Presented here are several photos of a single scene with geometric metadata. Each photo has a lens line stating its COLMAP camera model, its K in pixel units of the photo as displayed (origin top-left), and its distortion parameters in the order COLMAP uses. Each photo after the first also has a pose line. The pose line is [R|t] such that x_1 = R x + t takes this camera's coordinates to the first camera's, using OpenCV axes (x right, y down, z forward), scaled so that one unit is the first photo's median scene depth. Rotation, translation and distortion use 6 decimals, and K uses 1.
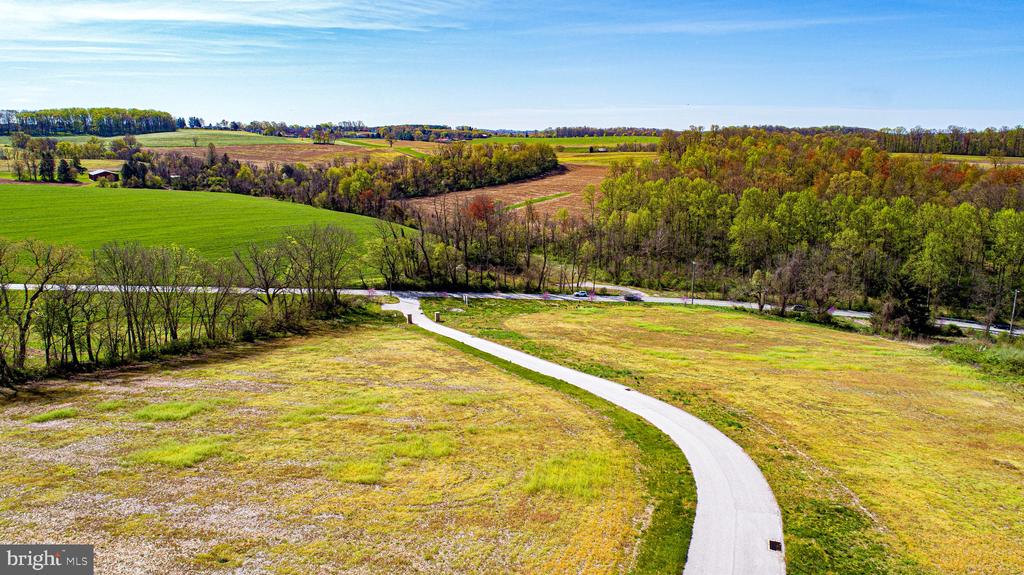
lens RADIAL K [[688.9, 0, 514.4], [0, 688.9, 285.8], [0, 0, 1]] dist [-0.010972, 0.003402]
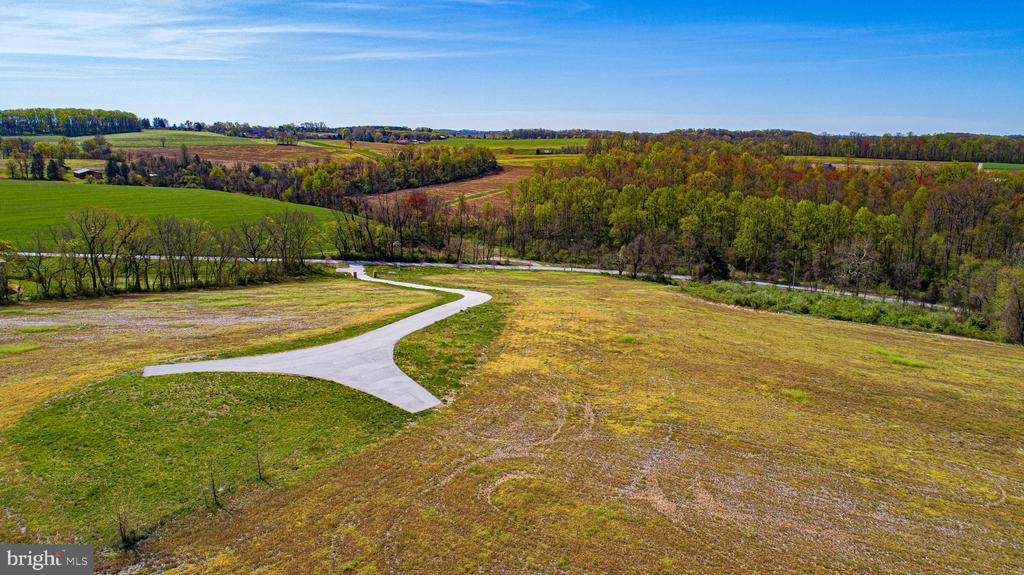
lens RADIAL K [[688.9, 0, 514.4], [0, 688.9, 285.8], [0, 0, 1]] dist [-0.010972, 0.003402]
pose [[0.998714, -0.005140, 0.050441, 0.039394], [0.005147, 0.999987, 0.000004, 0.026969], [-0.050440, 0.000256, 0.998727, -0.163135]]
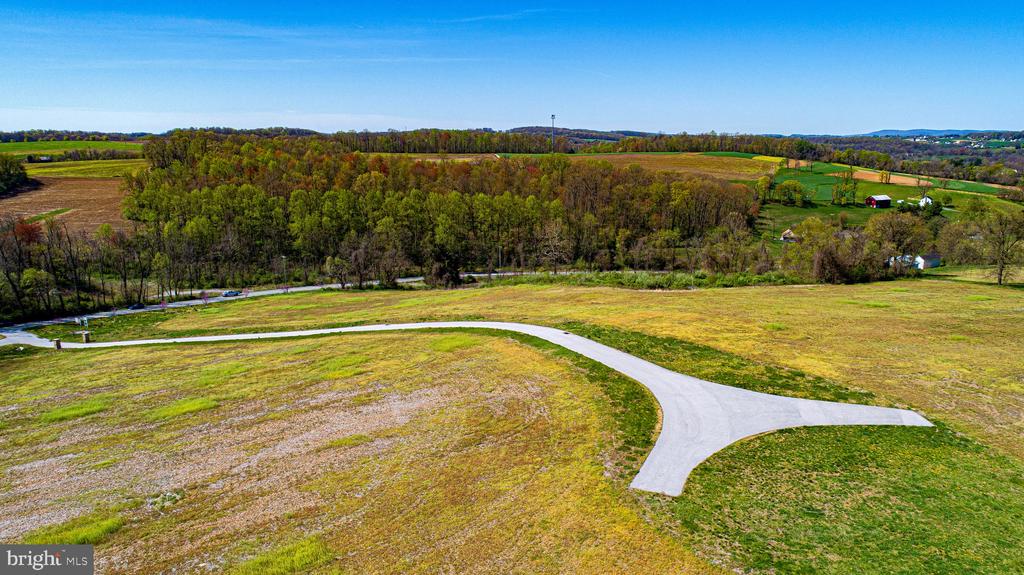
lens RADIAL K [[701.8, 0, 517.4], [0, 701.8, 286.7], [0, 0, 1]] dist [-0.009248, -0.001945]
pose [[0.720270, -0.154204, 0.676338, -0.128371], [0.155929, 0.986019, 0.058753, 0.003993], [-0.675942, 0.063143, 0.734245, -0.065315]]
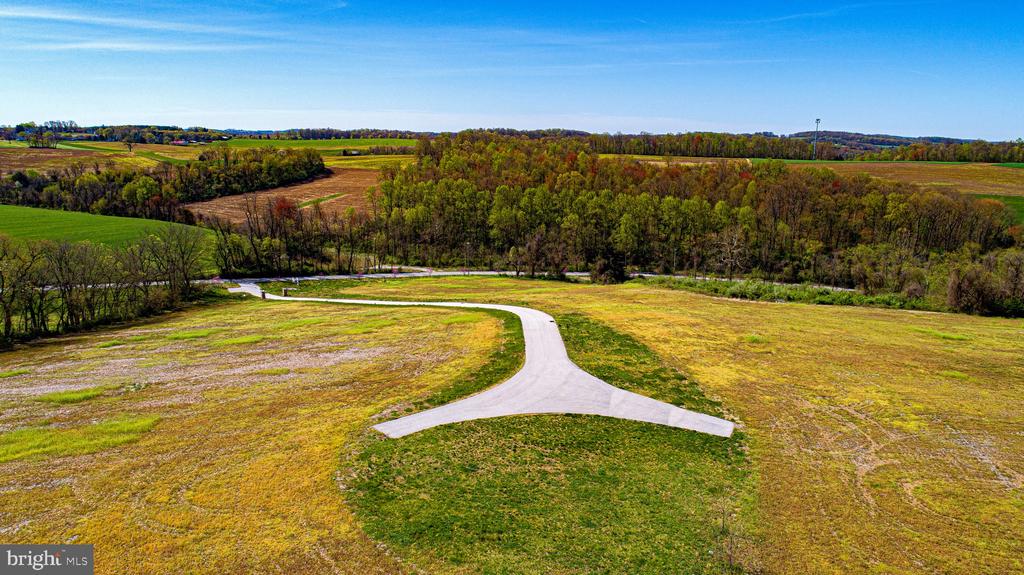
lens RADIAL K [[688.9, 0, 514.4], [0, 688.9, 285.8], [0, 0, 1]] dist [-0.010972, 0.003402]
pose [[0.933036, -0.072720, 0.352357, -0.062342], [0.072764, 0.997263, 0.013138, 0.018134], [-0.352347, 0.013381, 0.935774, -0.131451]]
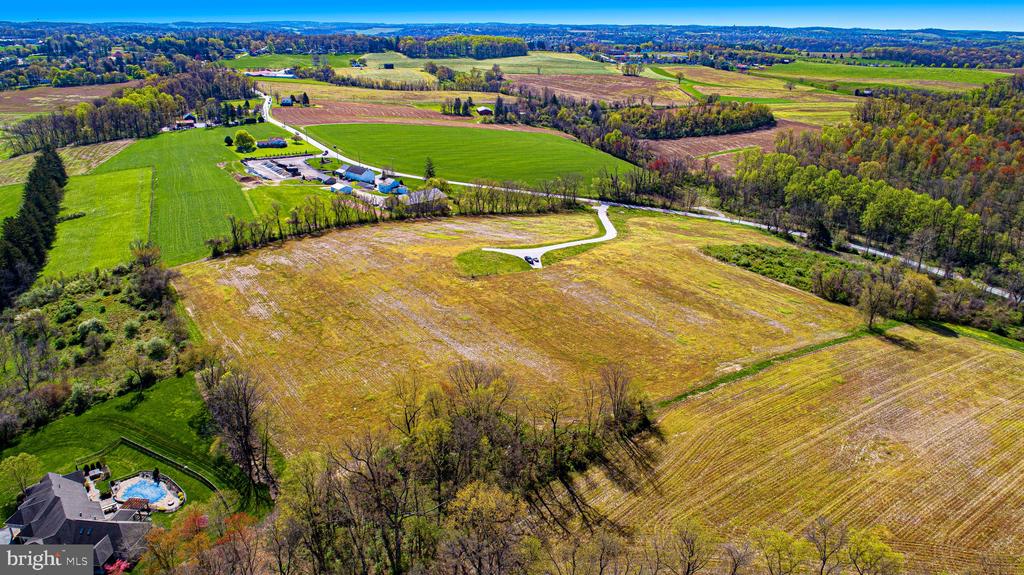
lens RADIAL K [[688.9, 0, 514.4], [0, 688.9, 285.8], [0, 0, 1]] dist [-0.010972, 0.003402]
pose [[0.893130, 0.164058, -0.418813, 0.273482], [-0.101816, 0.980681, 0.167028, -0.032878], [0.438125, -0.106536, 0.892579, -0.582231]]
